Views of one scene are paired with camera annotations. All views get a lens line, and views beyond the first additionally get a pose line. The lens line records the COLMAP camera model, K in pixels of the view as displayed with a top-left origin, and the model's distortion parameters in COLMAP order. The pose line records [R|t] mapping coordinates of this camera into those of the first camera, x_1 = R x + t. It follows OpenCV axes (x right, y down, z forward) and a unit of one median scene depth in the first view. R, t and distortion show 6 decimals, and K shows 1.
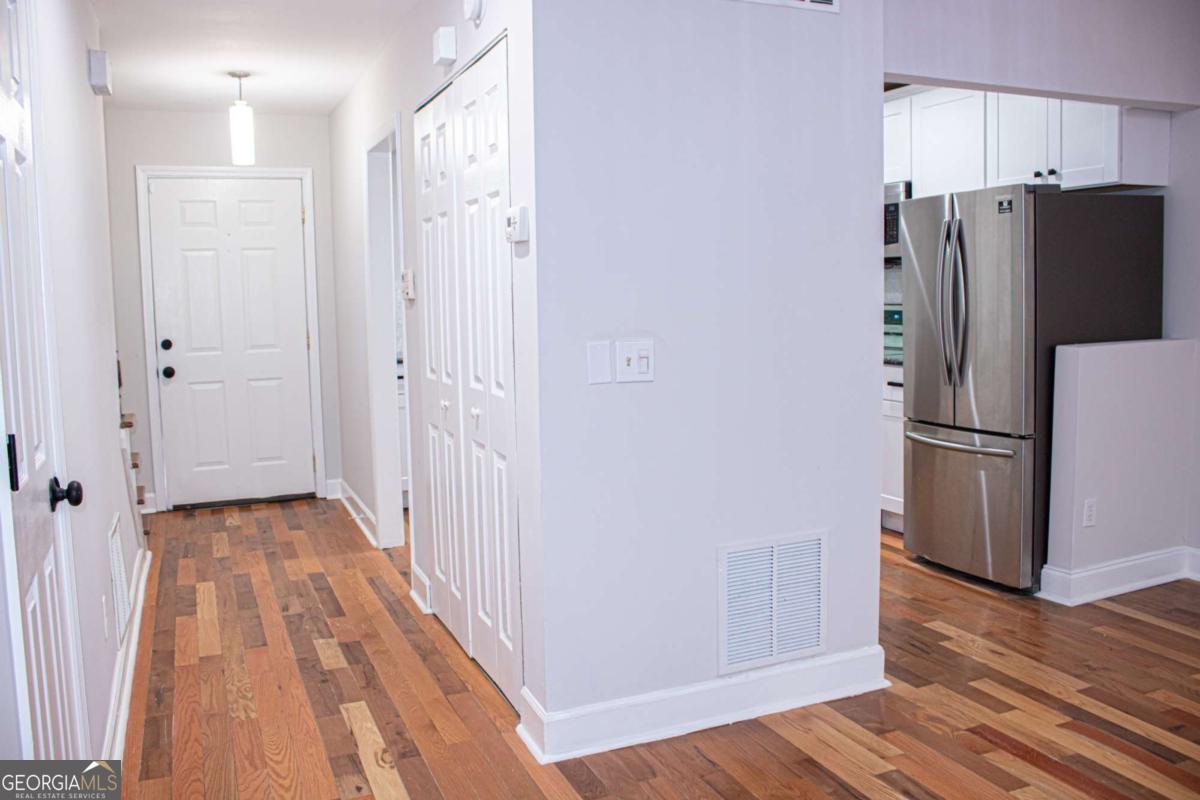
lens RADIAL K [[998.0, 0, 606.0], [0, 998.0, 397.9], [0, 0, 1]] dist [-0.162058, 0.143491]
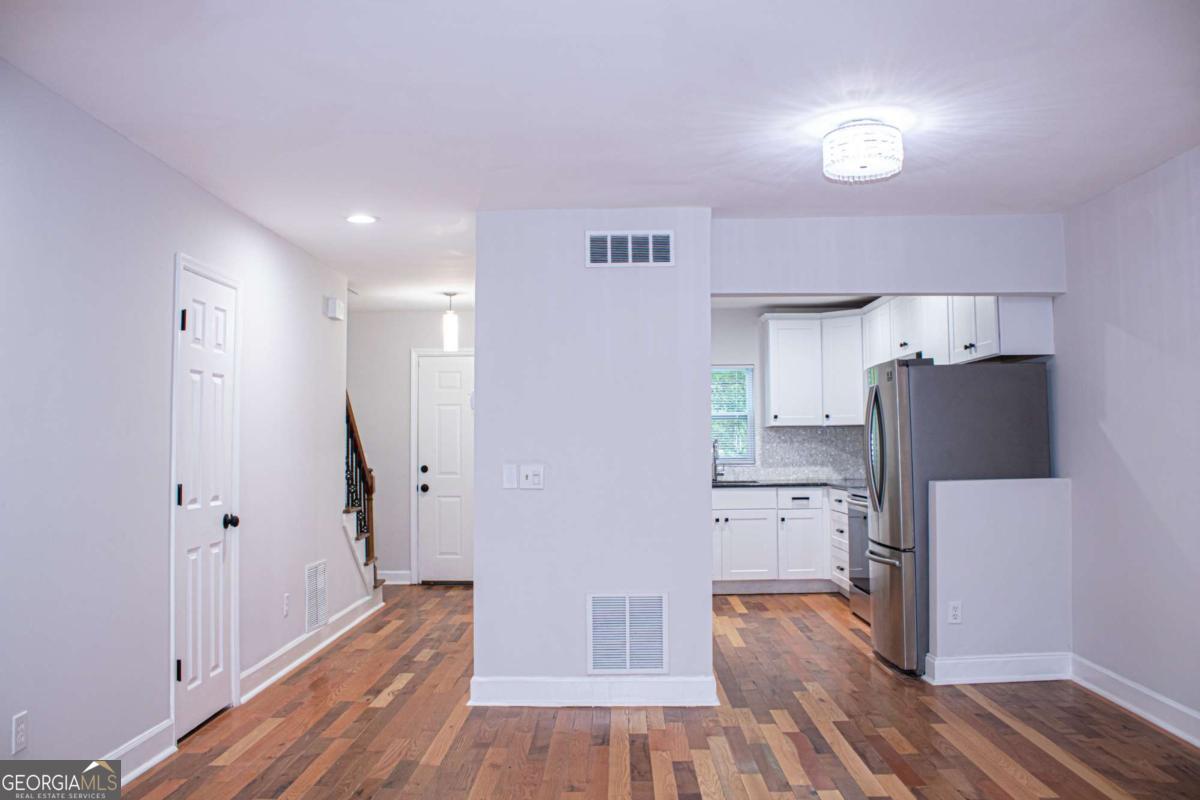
lens RADIAL K [[998.0, 0, 592.5], [0, 998.0, 395.1], [0, 0, 1]] dist [-0.162058, 0.143491]
pose [[0.909952, -0.005362, -0.414679, 0.595735], [-0.056641, 0.988940, -0.137078, 0.037910], [0.410828, 0.148222, 0.899584, -0.385659]]
